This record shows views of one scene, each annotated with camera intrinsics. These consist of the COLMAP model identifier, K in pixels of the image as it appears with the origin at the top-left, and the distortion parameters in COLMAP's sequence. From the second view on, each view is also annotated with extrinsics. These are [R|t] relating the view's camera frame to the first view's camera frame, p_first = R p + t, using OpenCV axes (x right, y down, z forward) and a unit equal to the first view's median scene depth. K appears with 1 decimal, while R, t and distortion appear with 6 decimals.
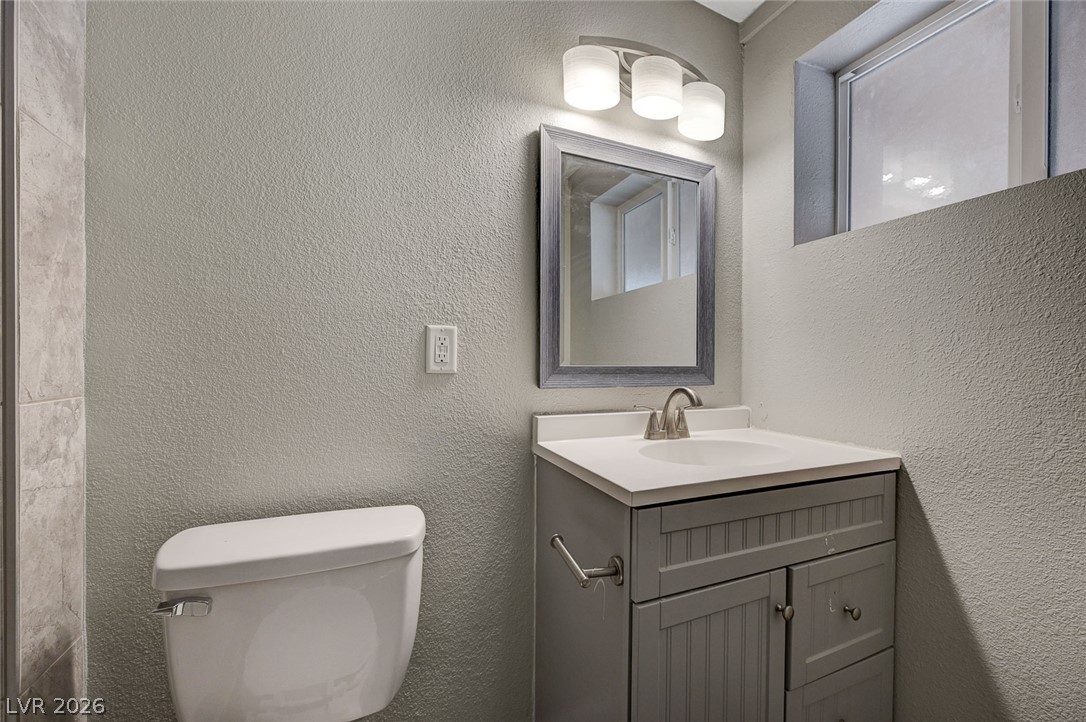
lens RADIAL K [[431.6, 0, 546.9], [0, 431.6, 363.6], [0, 0, 1]] dist [-0.000159, 0.000357]
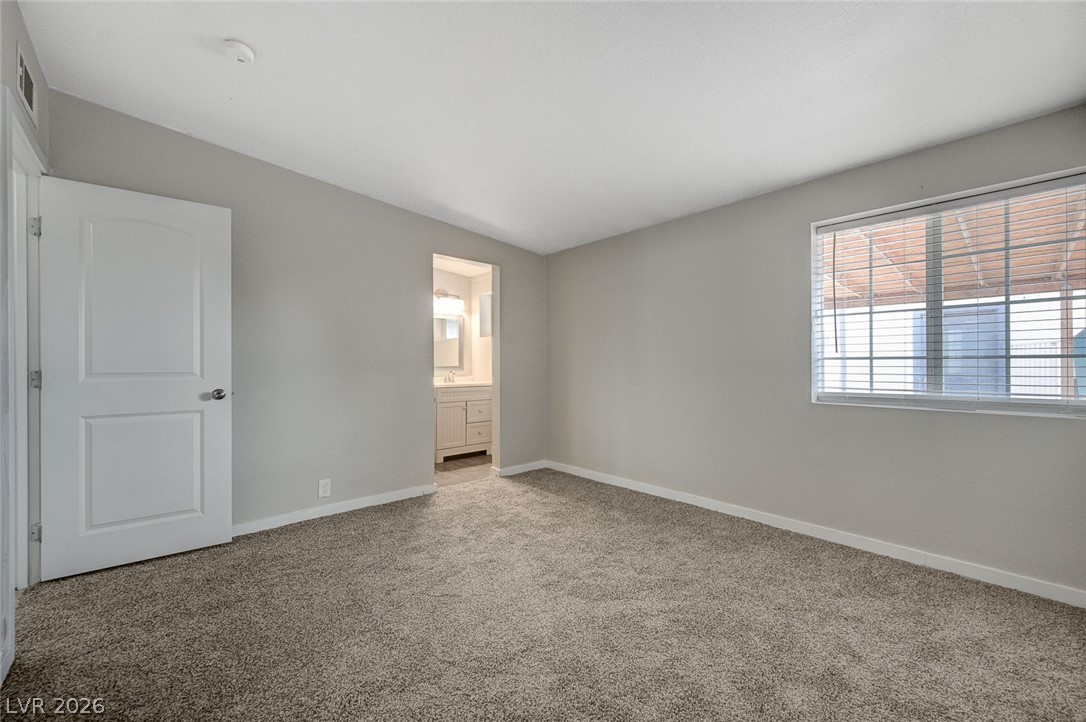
lens RADIAL K [[431.6, 0, 542.2], [0, 431.6, 363.9], [0, 0, 1]] dist [-0.000159, 0.000357]
pose [[0.946256, -0.009969, 0.323265, -0.282695], [0.009930, 0.999949, 0.001768, -0.015816], [-0.323266, 0.001537, 0.946307, -4.084289]]
